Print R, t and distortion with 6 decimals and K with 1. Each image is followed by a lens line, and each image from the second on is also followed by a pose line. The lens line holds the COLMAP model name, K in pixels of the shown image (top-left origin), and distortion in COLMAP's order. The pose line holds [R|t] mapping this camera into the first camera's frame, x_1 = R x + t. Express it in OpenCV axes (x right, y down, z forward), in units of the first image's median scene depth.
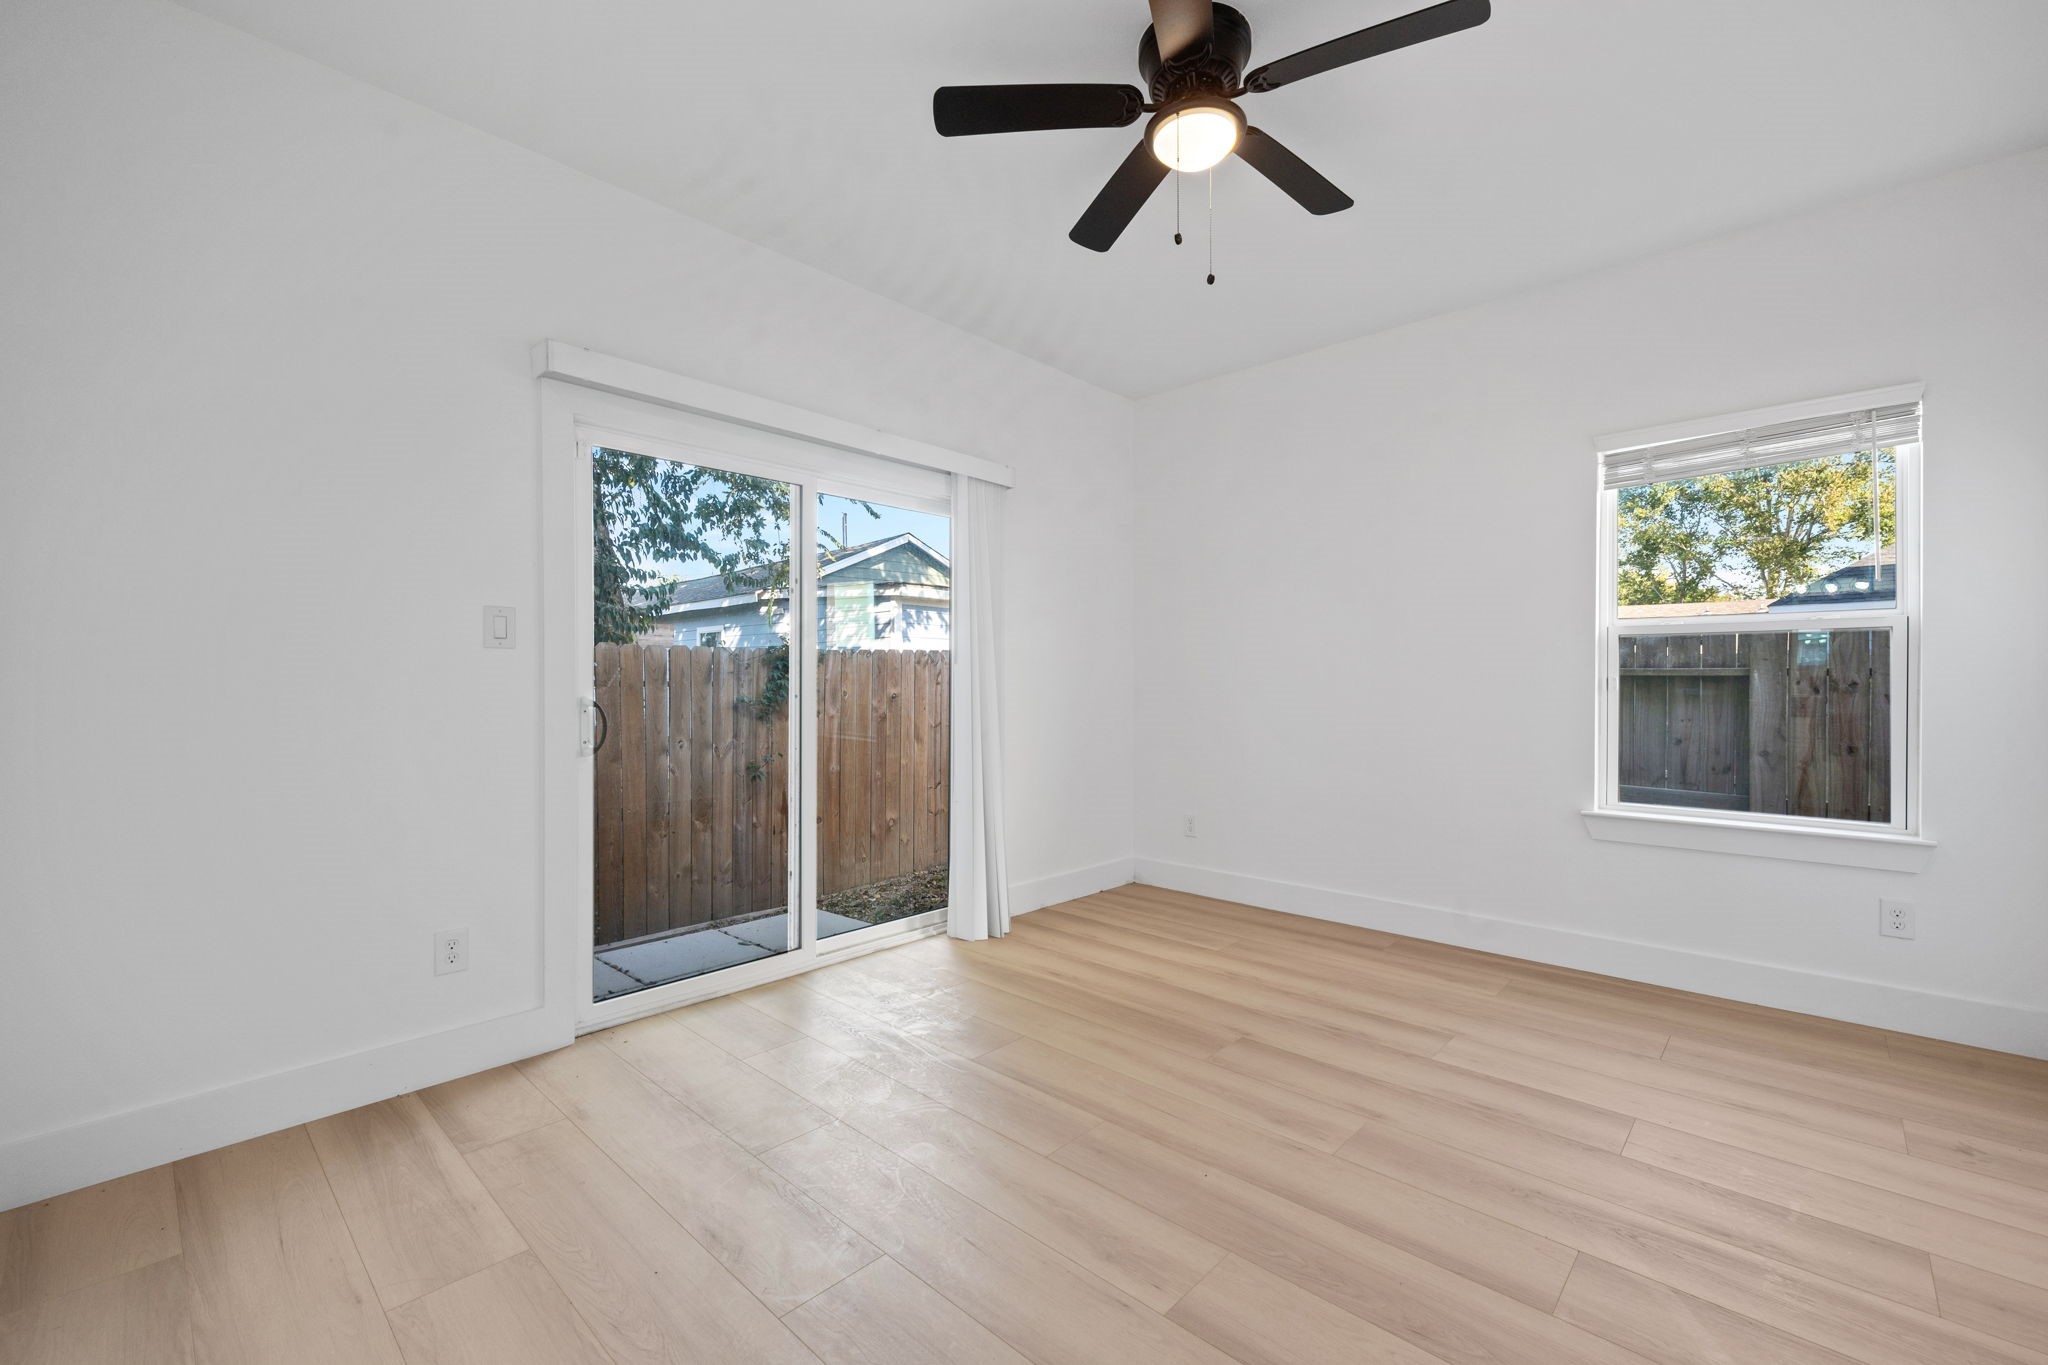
lens RADIAL K [[868.3, 0, 1027.5], [0, 868.3, 686.9], [0, 0, 1]] dist [0.001802, 0.000270]
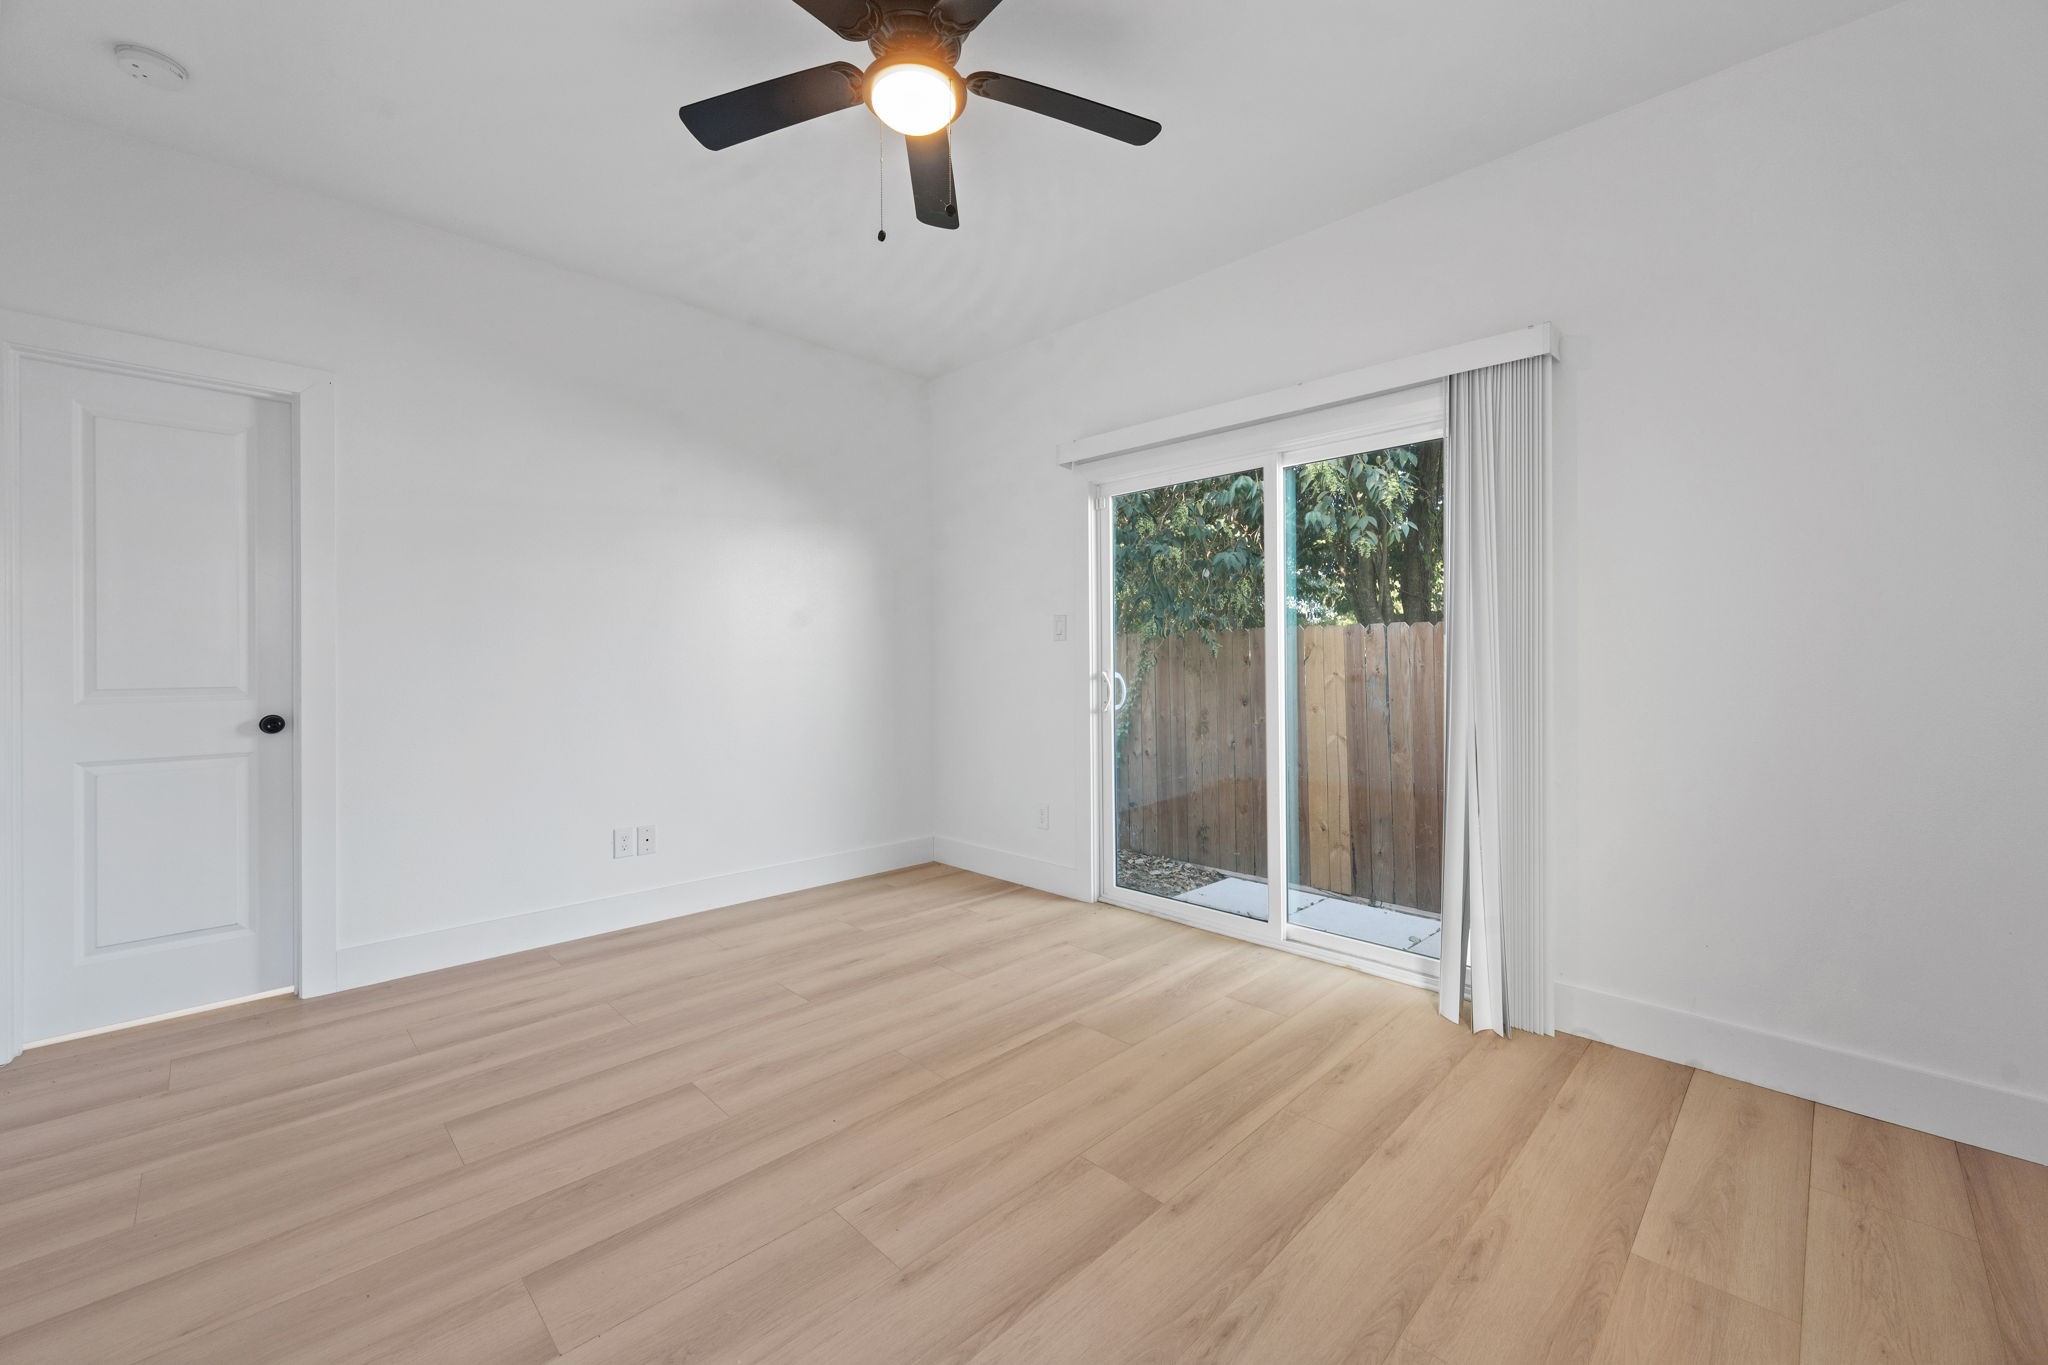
lens RADIAL K [[822.6, 0, 1026.1], [0, 822.6, 637.8], [0, 0, 1]] dist [0.000478, 0.000183]
pose [[-0.046579, -0.028328, -0.998513, 0.805541], [-0.004040, 0.999595, -0.028170, -0.005727], [0.998906, 0.002722, -0.046674, 0.840718]]
